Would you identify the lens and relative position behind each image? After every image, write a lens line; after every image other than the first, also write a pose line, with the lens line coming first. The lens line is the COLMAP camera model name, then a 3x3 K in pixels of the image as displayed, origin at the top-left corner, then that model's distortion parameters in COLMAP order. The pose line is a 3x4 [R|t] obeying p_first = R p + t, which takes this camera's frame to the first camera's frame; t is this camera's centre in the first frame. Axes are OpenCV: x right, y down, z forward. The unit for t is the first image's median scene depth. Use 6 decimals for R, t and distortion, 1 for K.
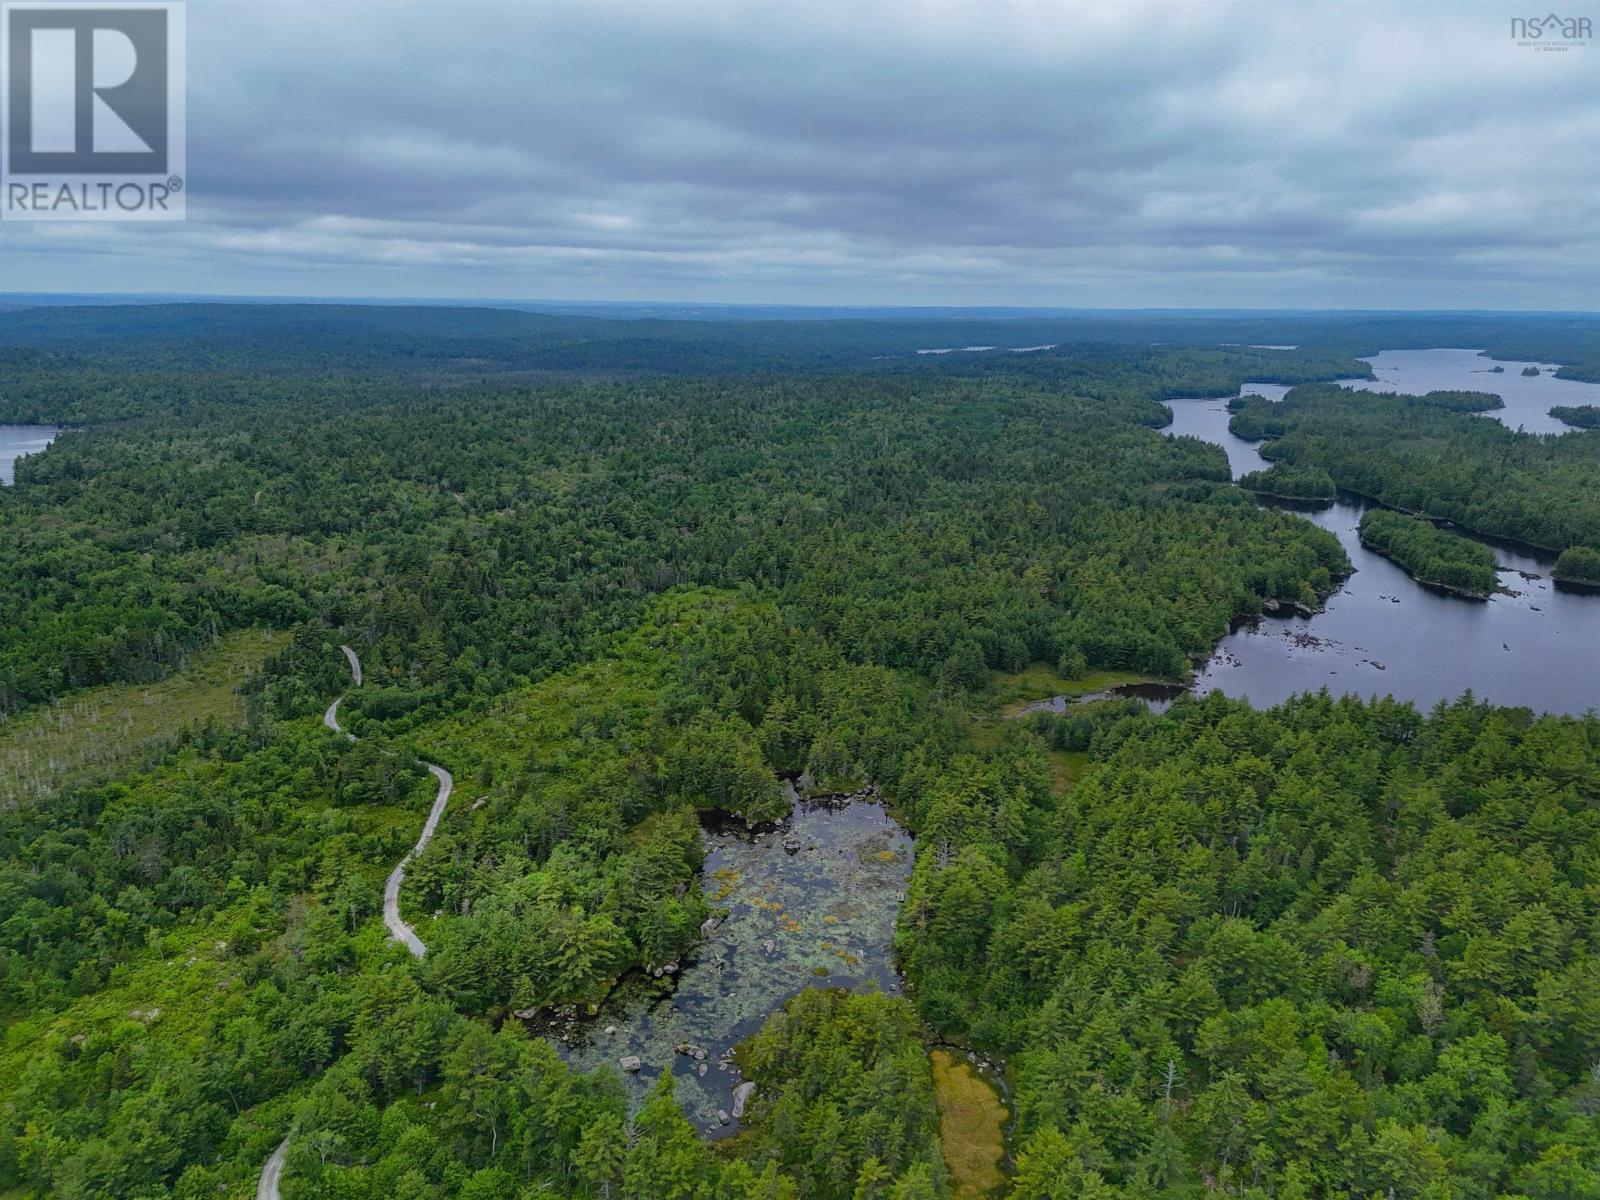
lens RADIAL K [[1170.8, 0, 800.0], [0, 1170.8, 600.0], [0, 0, 1]] dist [0.082596, -0.082950]
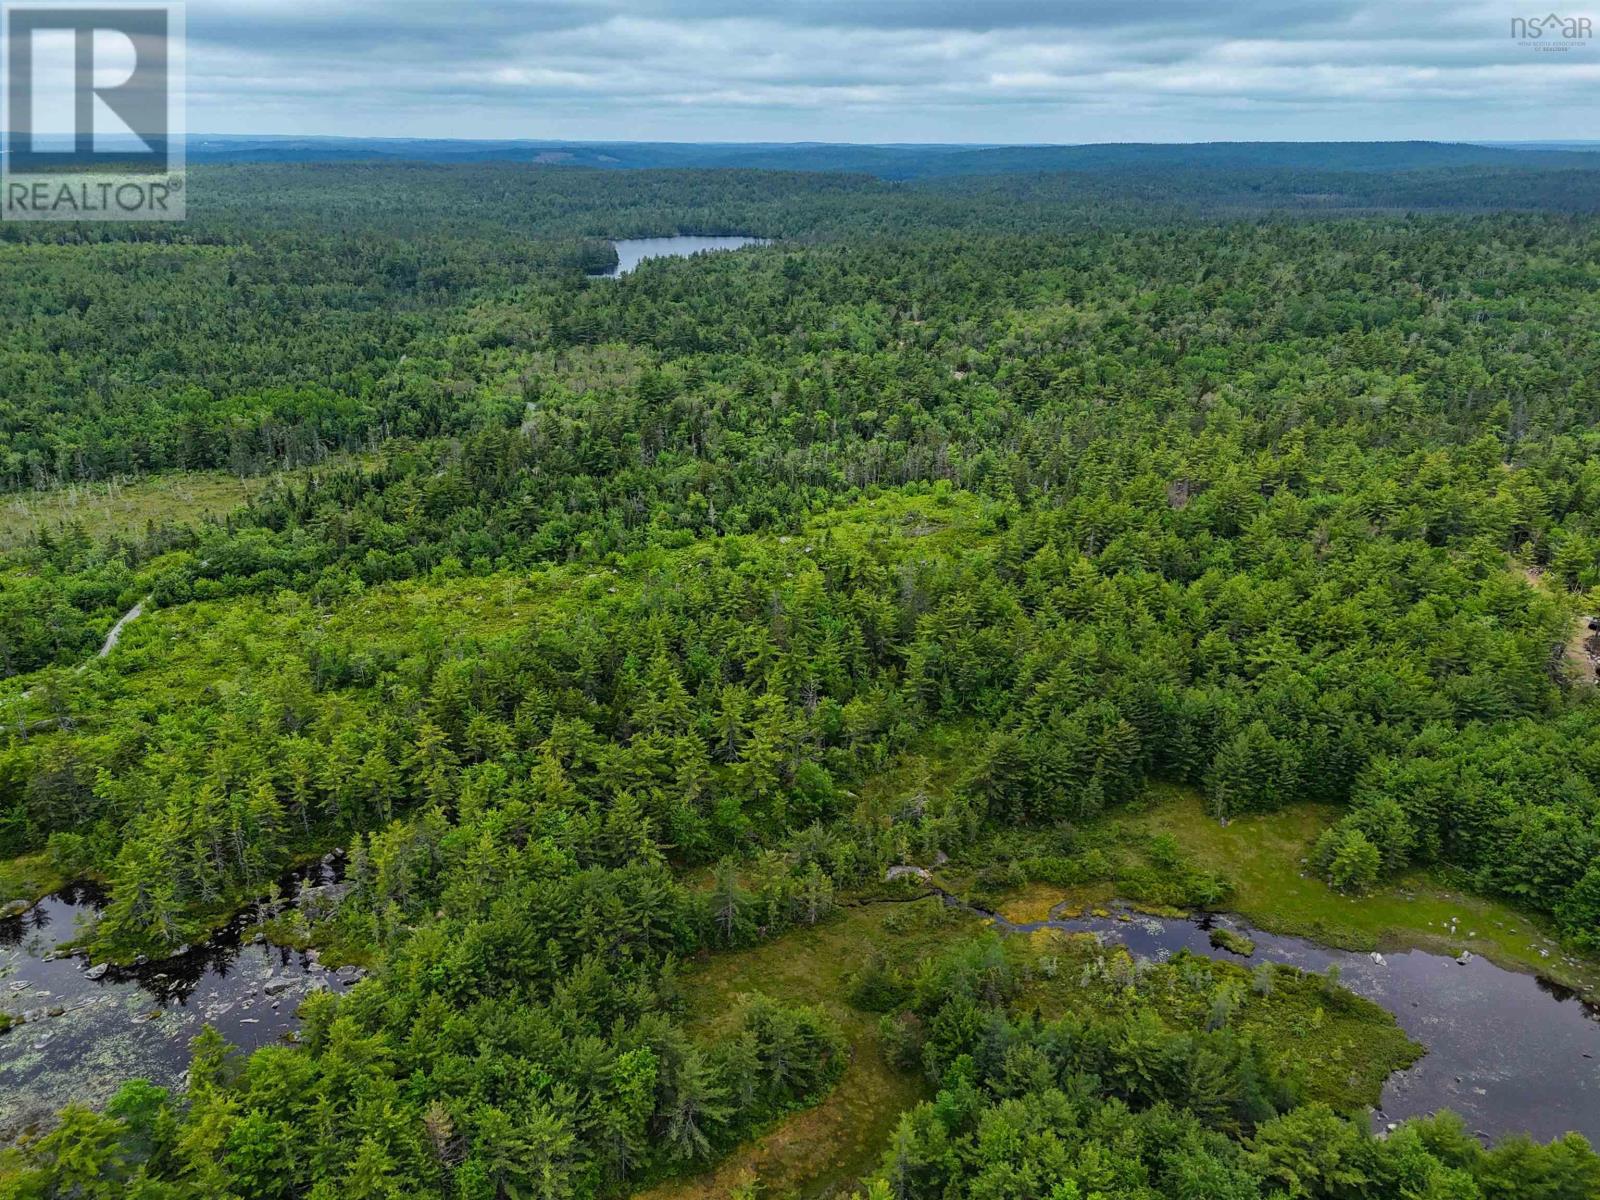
lens RADIAL K [[1170.8, 0, 800.0], [0, 1170.8, 600.0], [0, 0, 1]] dist [0.082596, -0.082950]
pose [[0.730681, 0.236241, -0.640543, 0.292291], [-0.161514, 0.971405, 0.174025, -0.054558], [0.663339, -0.023700, 0.747944, 0.524180]]
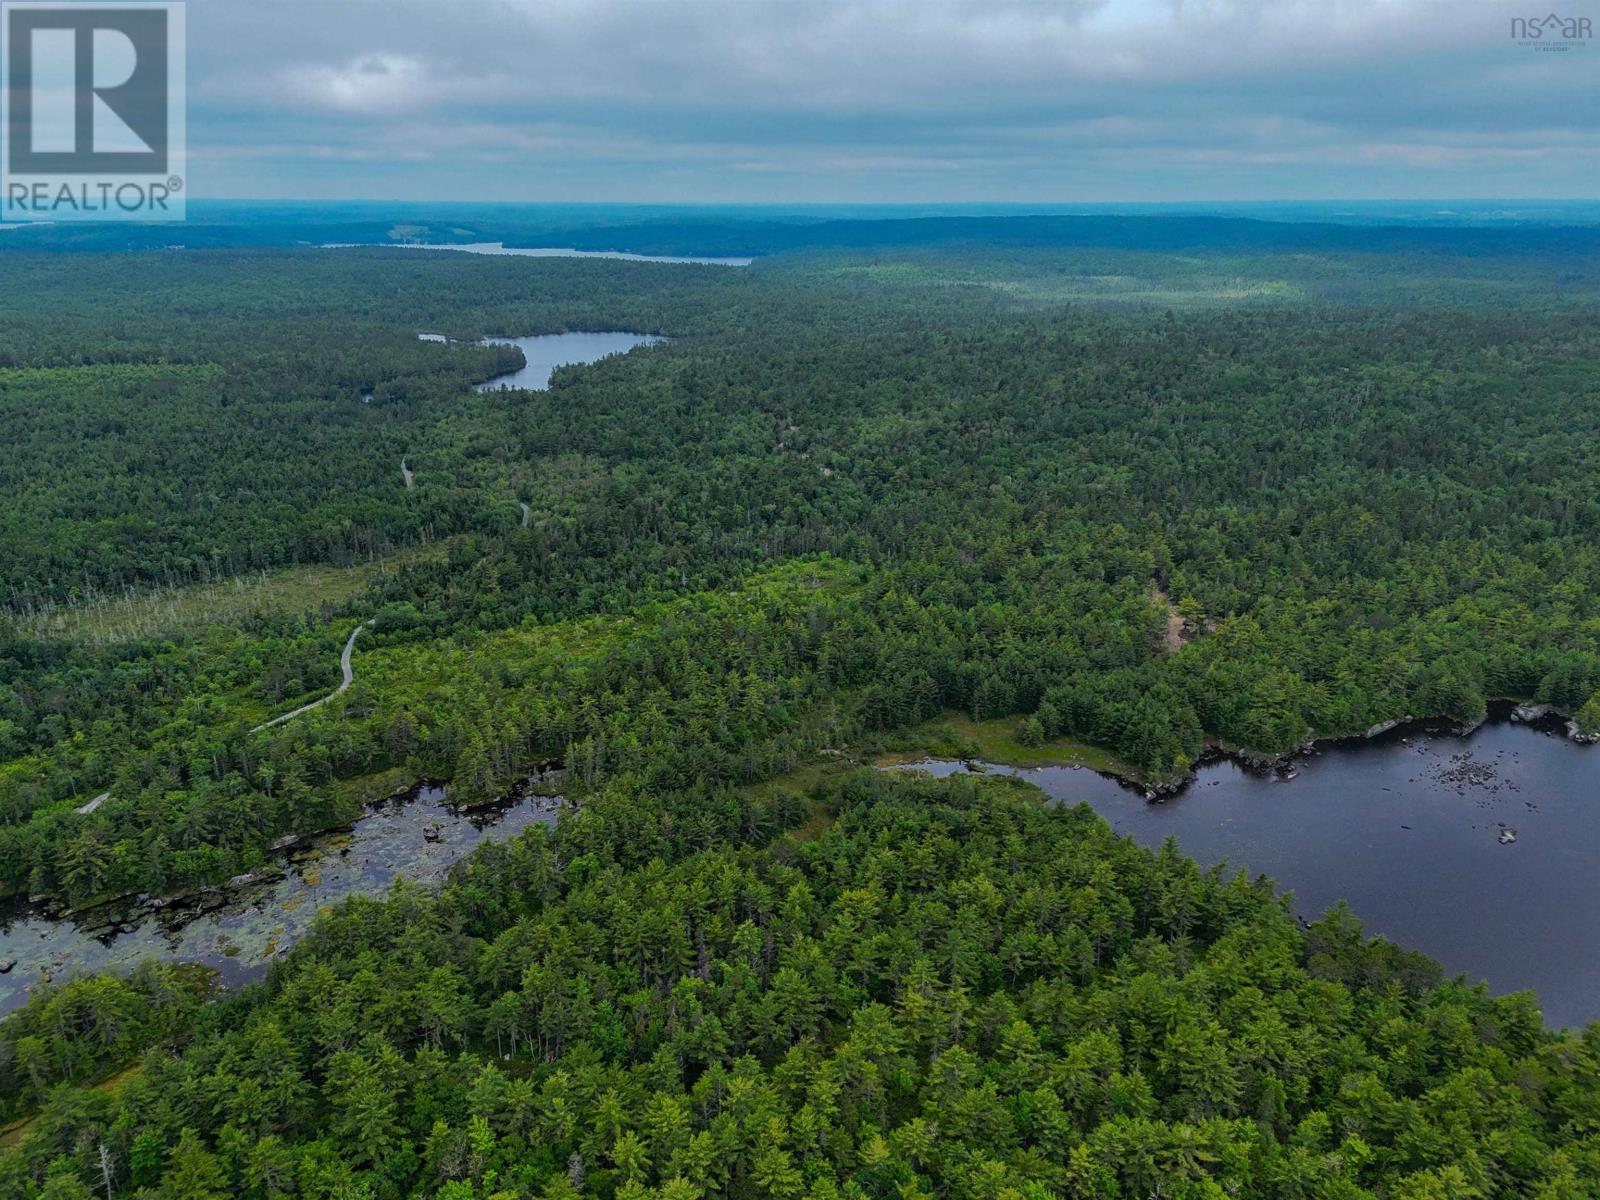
lens RADIAL K [[1164.2, 0, 800.0], [0, 1164.2, 600.0], [0, 0, 1]] dist [0.120070, -0.227096]
pose [[0.810997, 0.175687, -0.558048, 0.479550], [-0.133764, 0.984263, 0.115473, -0.093040], [0.569553, -0.019002, 0.821735, 0.207989]]
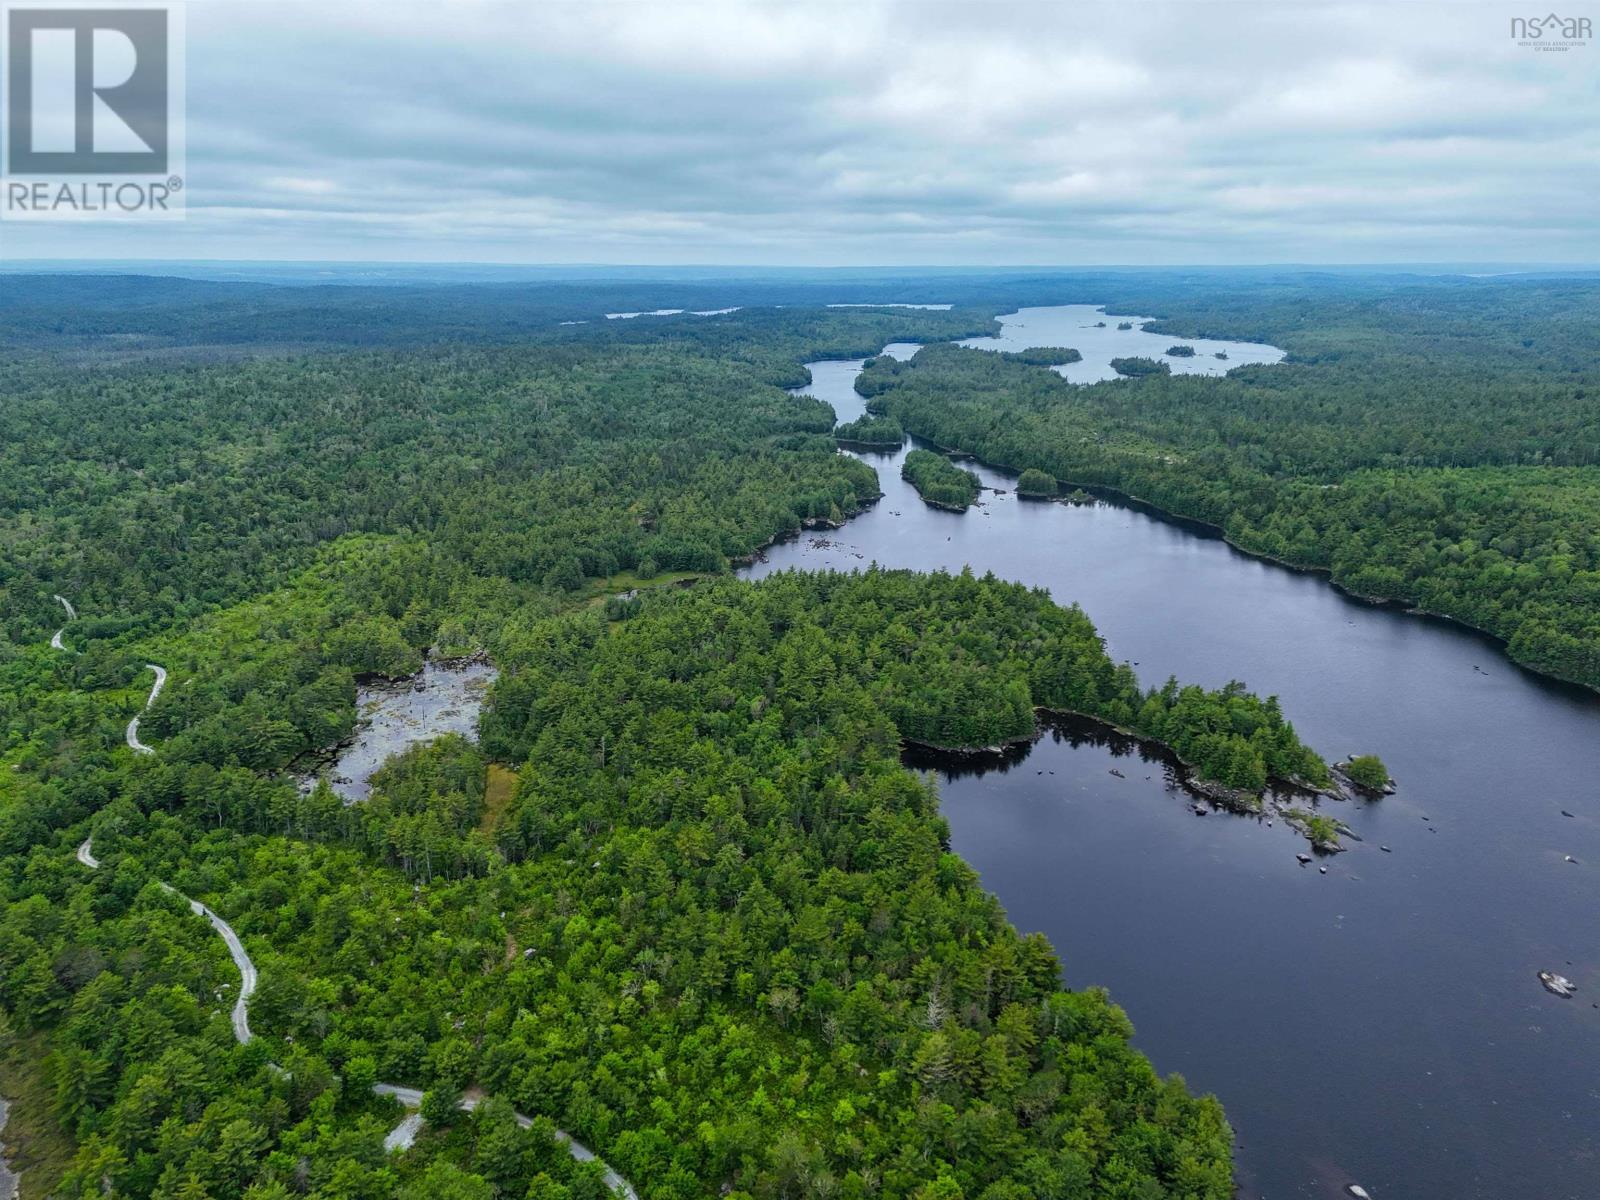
lens RADIAL K [[1170.8, 0, 800.0], [0, 1170.8, 600.0], [0, 0, 1]] dist [0.082596, -0.082950]
pose [[0.971273, -0.075605, 0.225637, 0.081212], [0.067960, 0.996826, 0.041469, 0.041512], [-0.228056, -0.024943, 0.973328, -0.358799]]
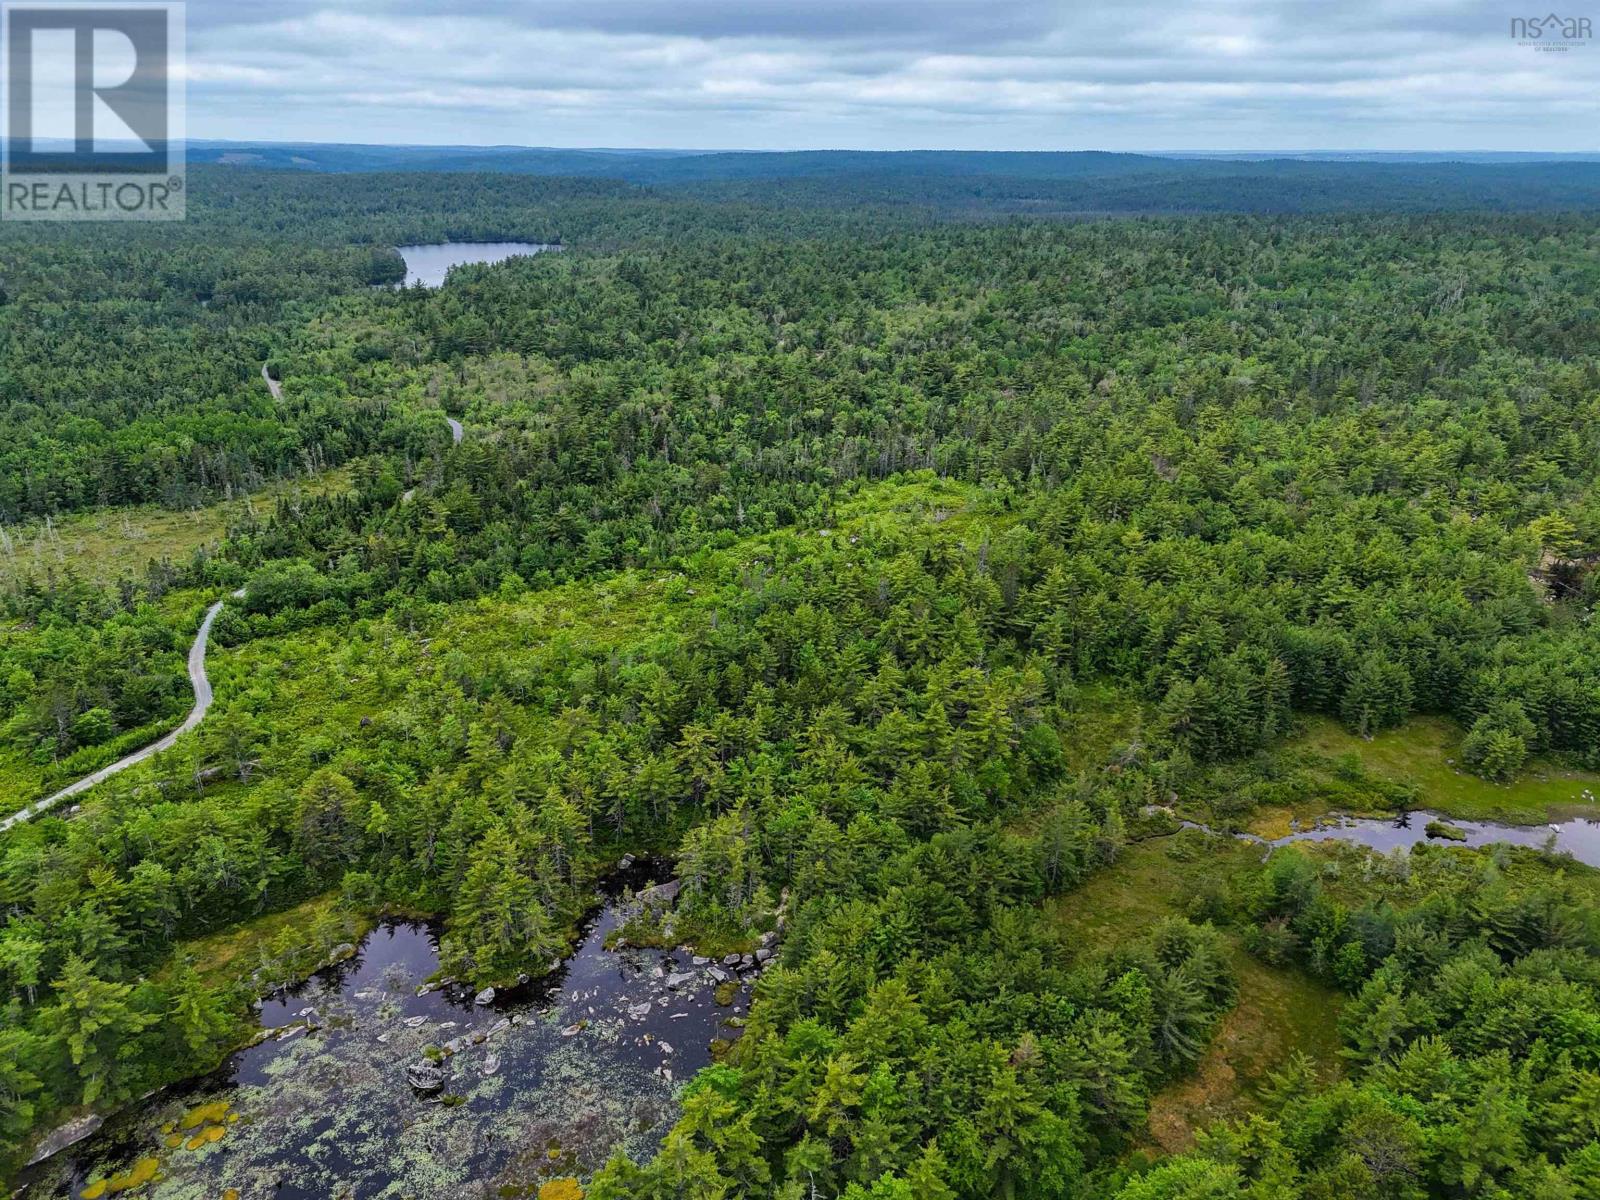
lens RADIAL K [[1170.8, 0, 800.0], [0, 1170.8, 600.0], [0, 0, 1]] dist [0.082596, -0.082950]
pose [[0.870902, 0.168439, -0.461690, 0.178663], [-0.116402, 0.983399, 0.139201, -0.029252], [0.477473, -0.067489, 0.876051, 0.415274]]
